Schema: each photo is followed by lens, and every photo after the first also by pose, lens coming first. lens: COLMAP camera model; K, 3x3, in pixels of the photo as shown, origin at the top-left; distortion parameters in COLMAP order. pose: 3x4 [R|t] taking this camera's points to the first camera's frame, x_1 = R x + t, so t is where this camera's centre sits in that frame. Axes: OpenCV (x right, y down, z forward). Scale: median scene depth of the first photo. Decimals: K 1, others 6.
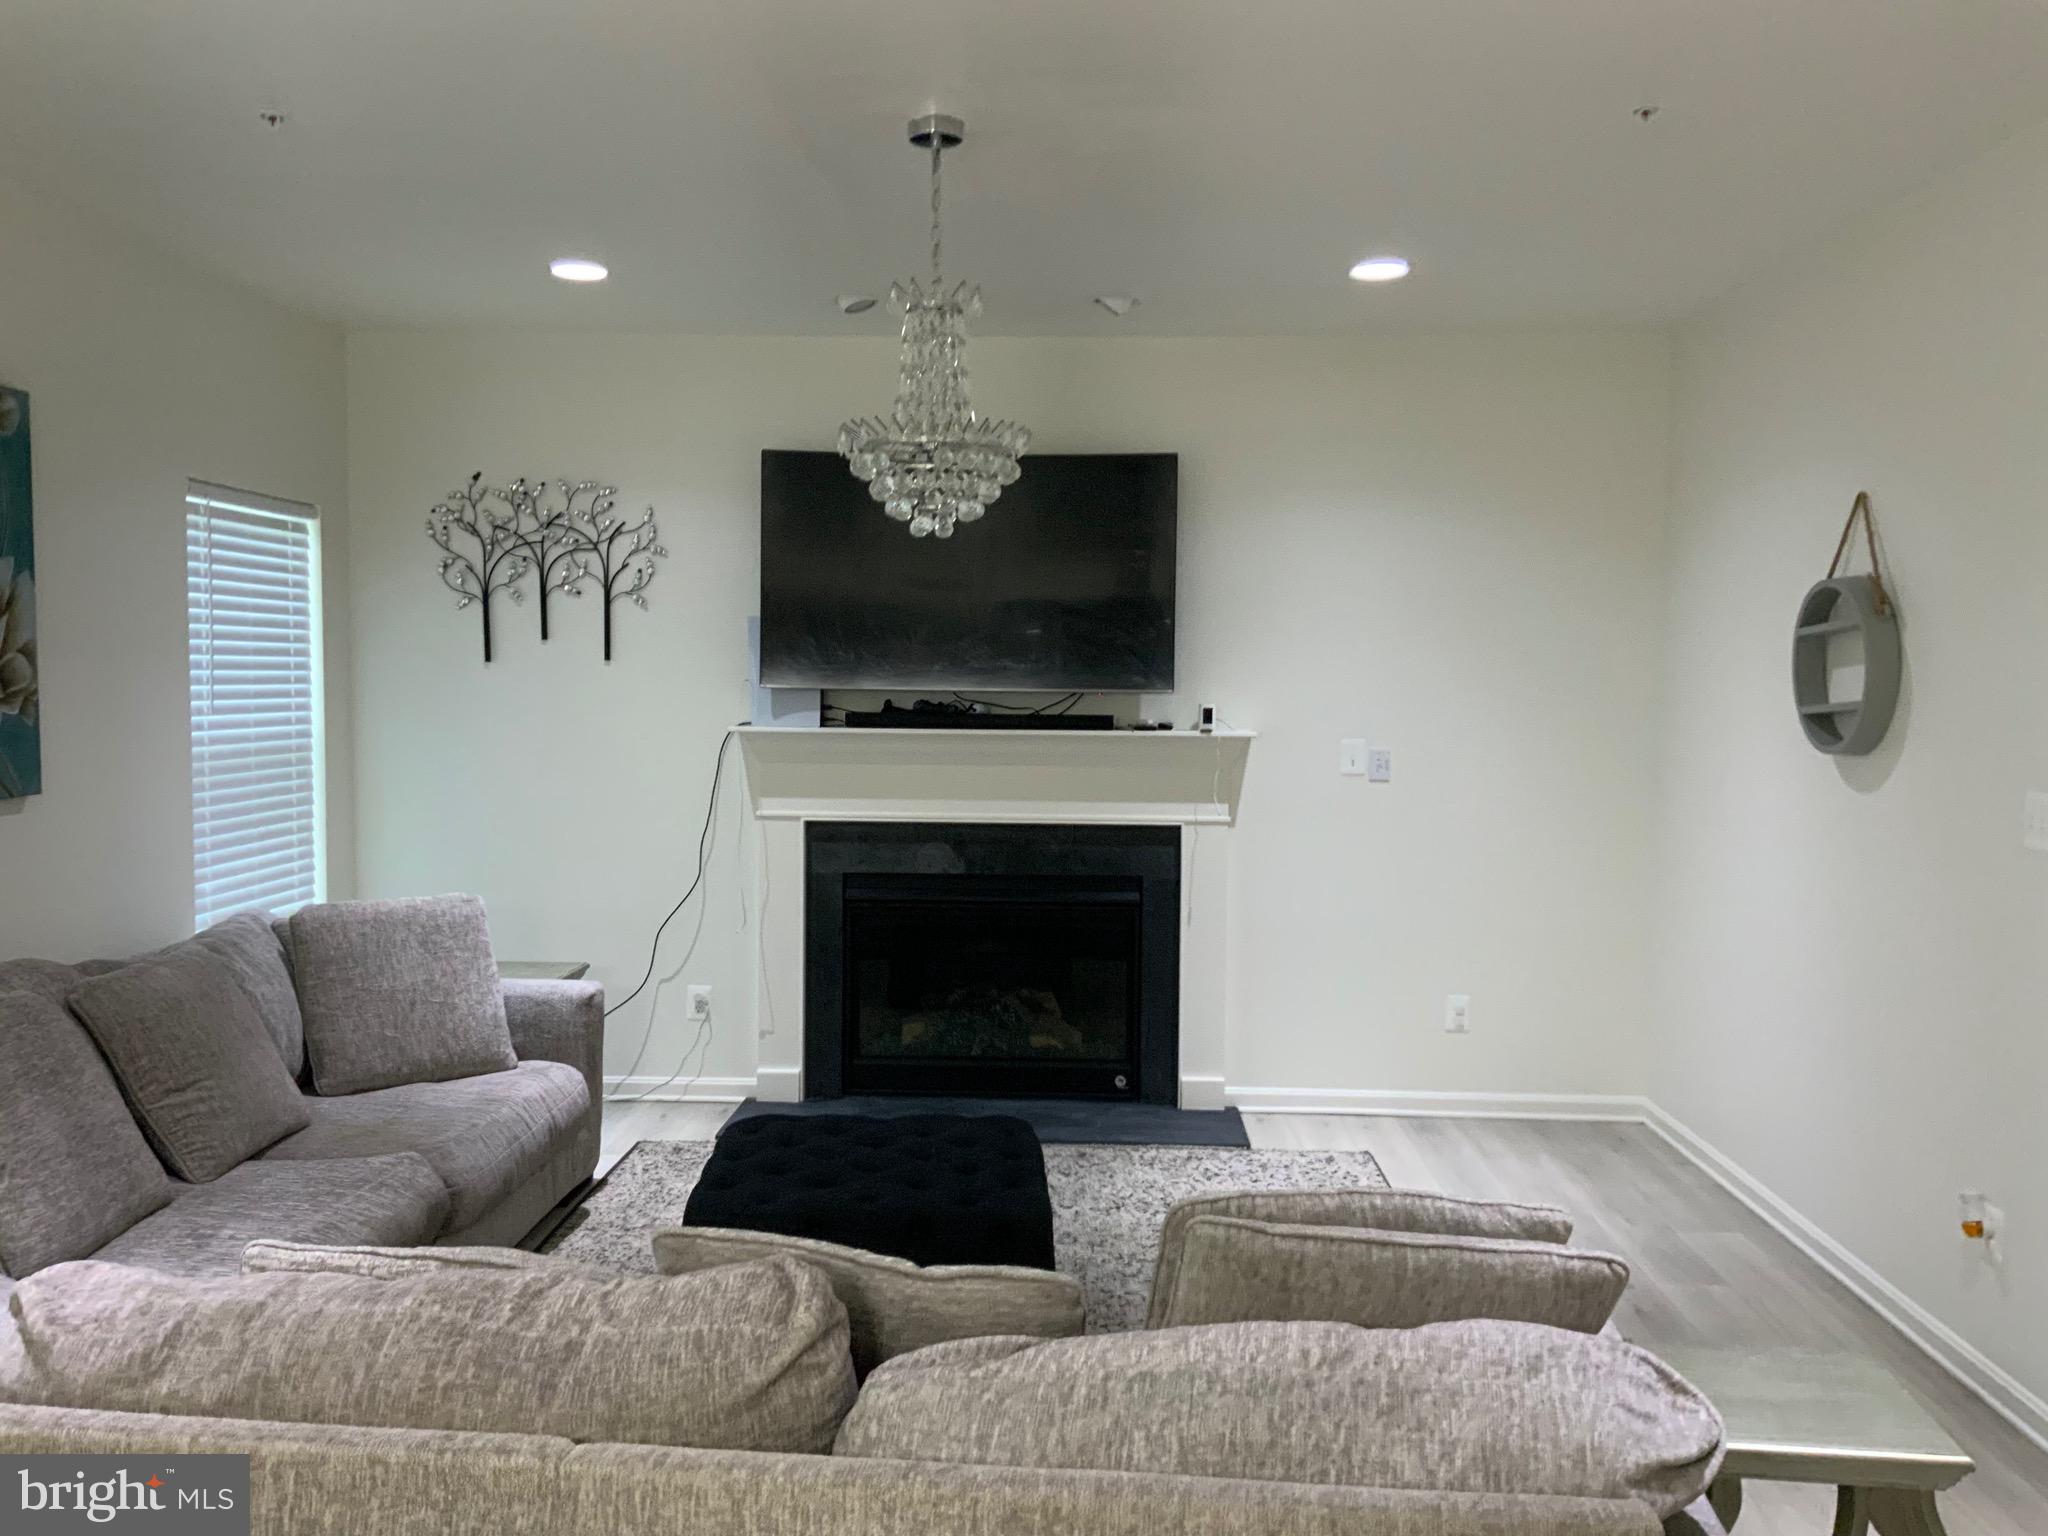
lens RADIAL K [[1701.3, 0, 1024.0], [0, 1701.3, 768.0], [0, 0, 1]] dist [0.079000, -0.173579]
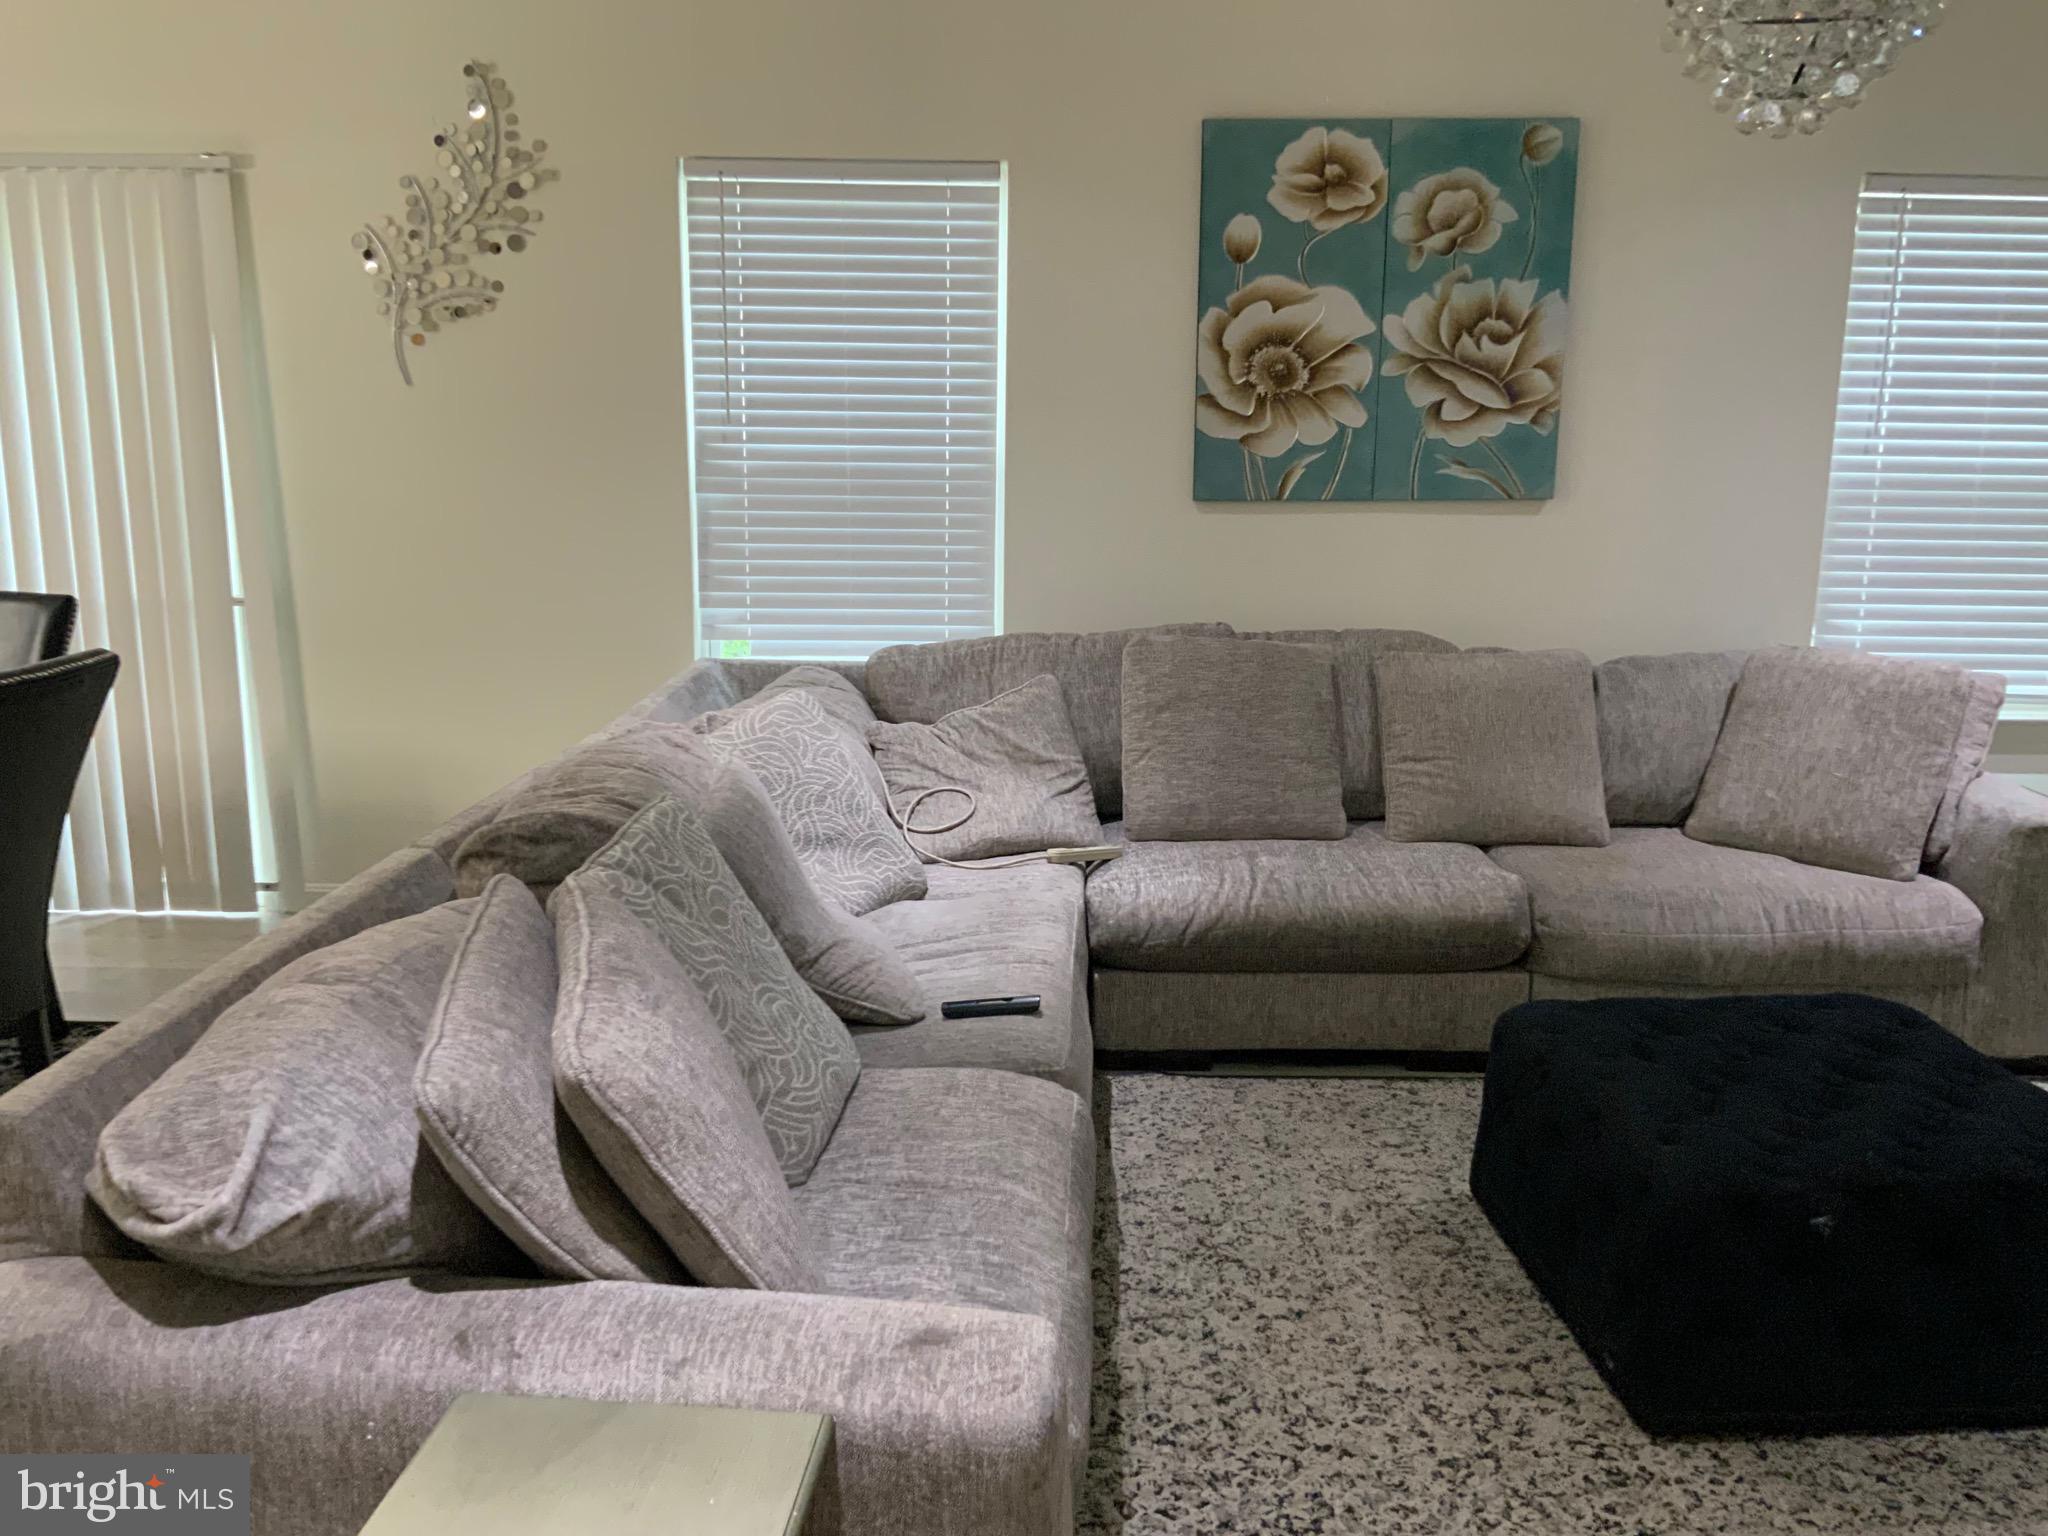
lens RADIAL K [[1701.3, 0, 1024.0], [0, 1701.3, 768.0], [0, 0, 1]] dist [0.079000, -0.173579]
pose [[0.057337, 0.207441, -0.976566, 0.537879], [-0.072479, 0.976459, 0.203163, -0.015283], [0.995720, 0.059131, 0.071023, 0.603130]]
